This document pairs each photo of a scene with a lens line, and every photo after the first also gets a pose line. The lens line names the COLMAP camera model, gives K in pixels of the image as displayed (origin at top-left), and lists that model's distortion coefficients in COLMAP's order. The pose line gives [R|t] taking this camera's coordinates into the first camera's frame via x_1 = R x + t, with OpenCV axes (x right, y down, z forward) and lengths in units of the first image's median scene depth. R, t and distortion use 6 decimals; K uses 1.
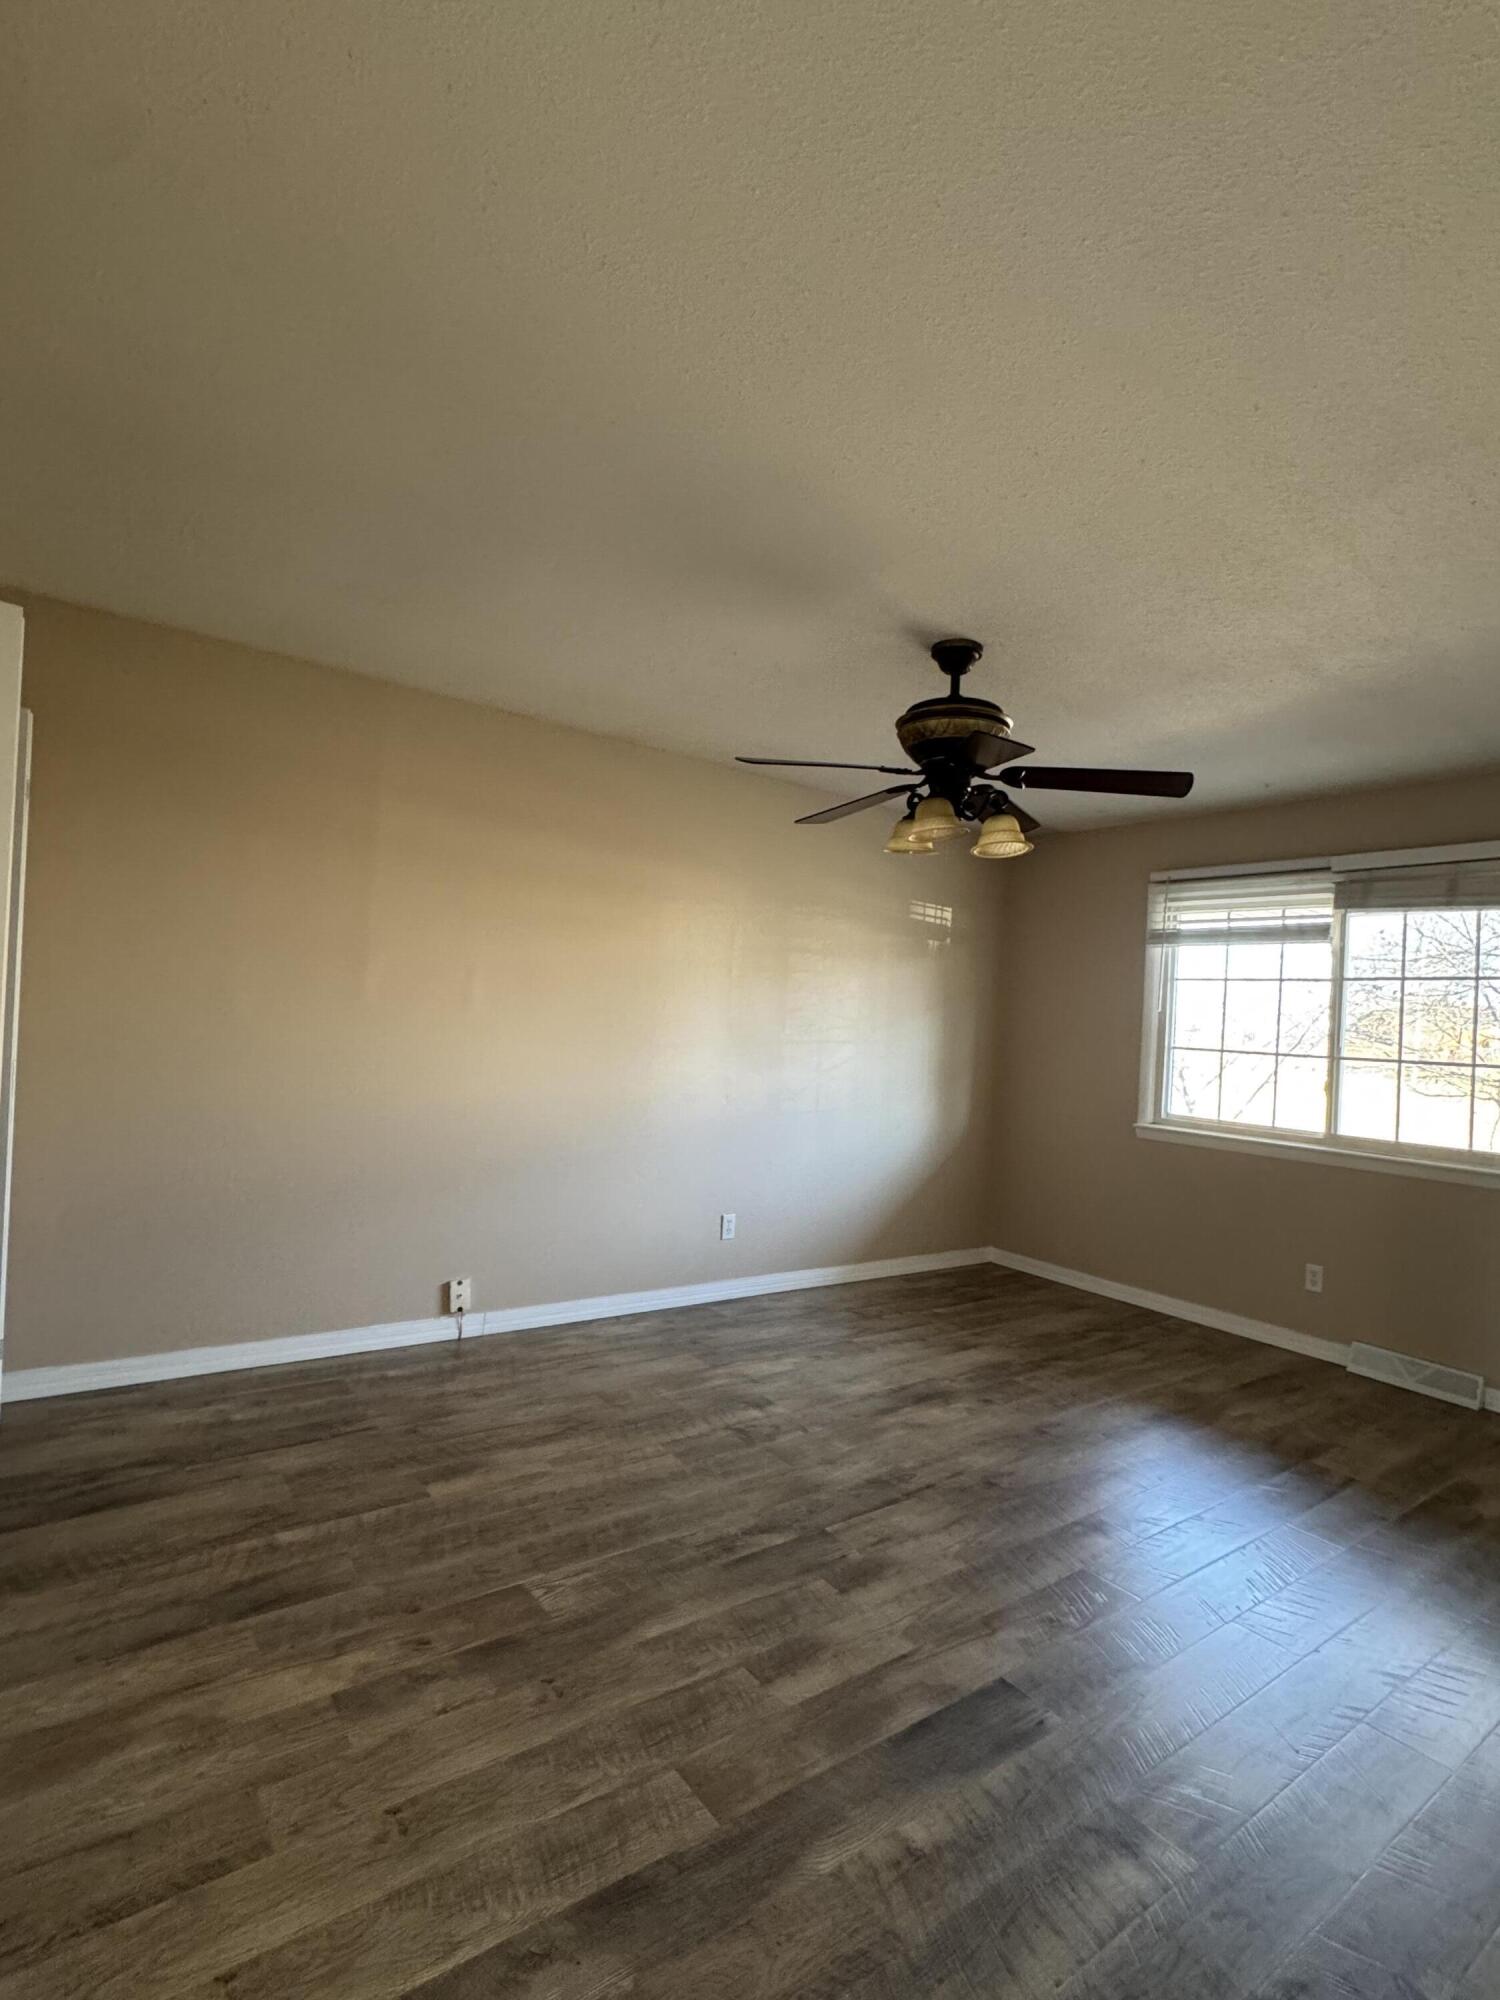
lens RADIAL K [[985.4, 0, 747.6], [0, 985.4, 999.6], [0, 0, 1]] dist [-0.009880, 0.000477]
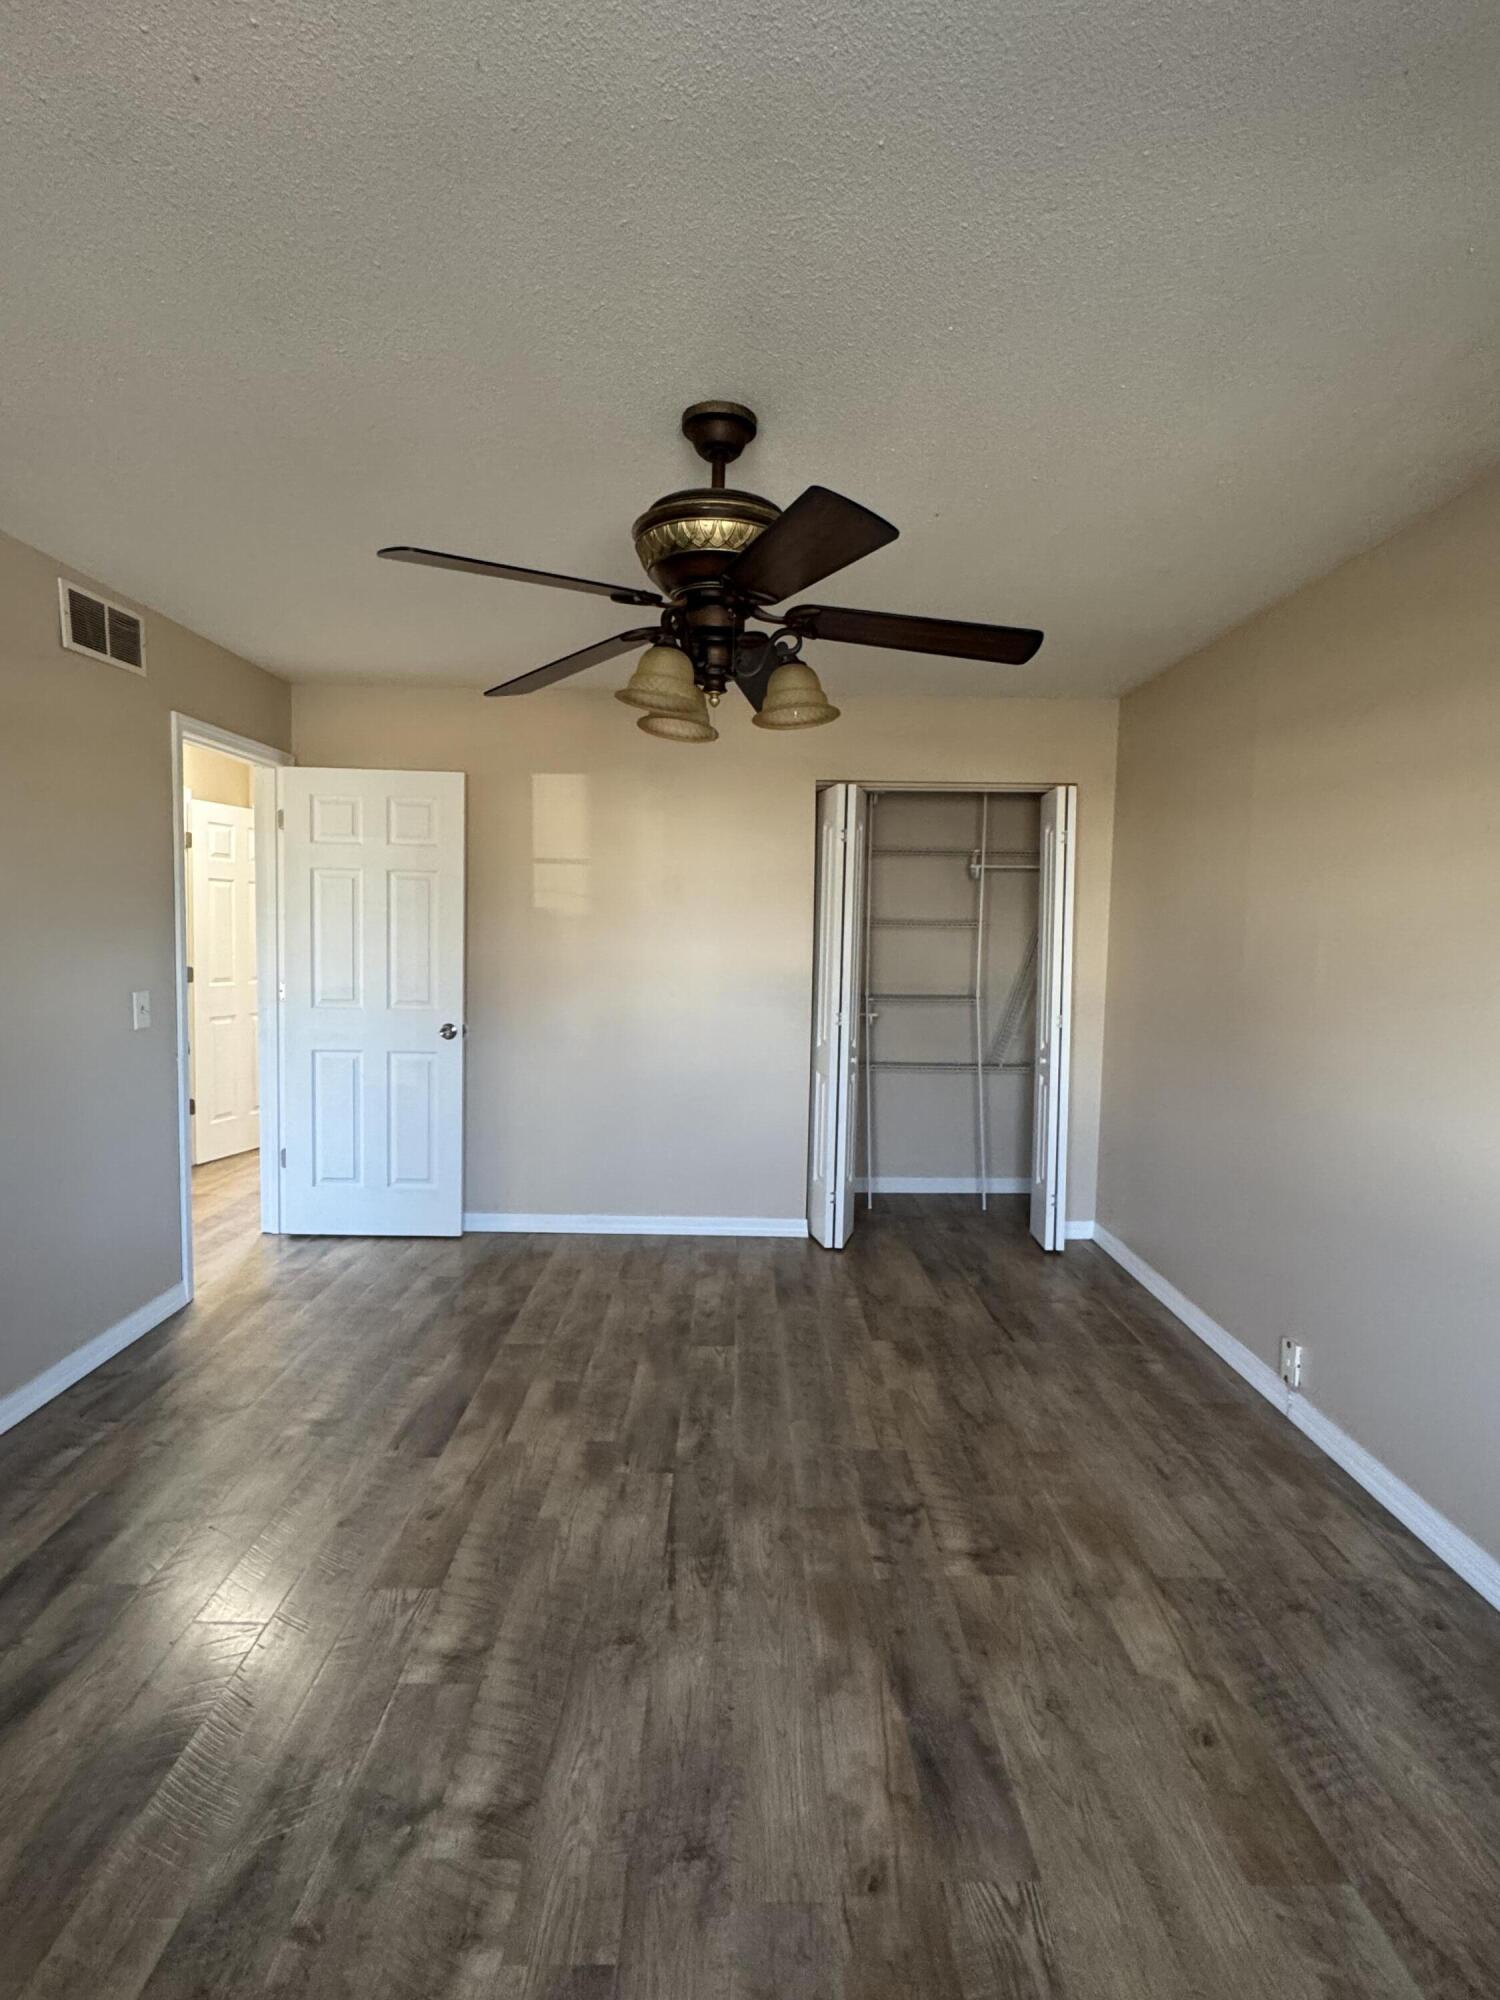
lens RADIAL K [[985.4, 0, 746.6], [0, 985.4, 1002.4], [0, 0, 1]] dist [-0.009880, 0.000477]
pose [[-0.589105, -0.007292, -0.808023, 0.821979], [-0.038946, 0.999053, 0.019379, 0.036004], [0.807117, 0.042885, -0.588832, 1.582361]]
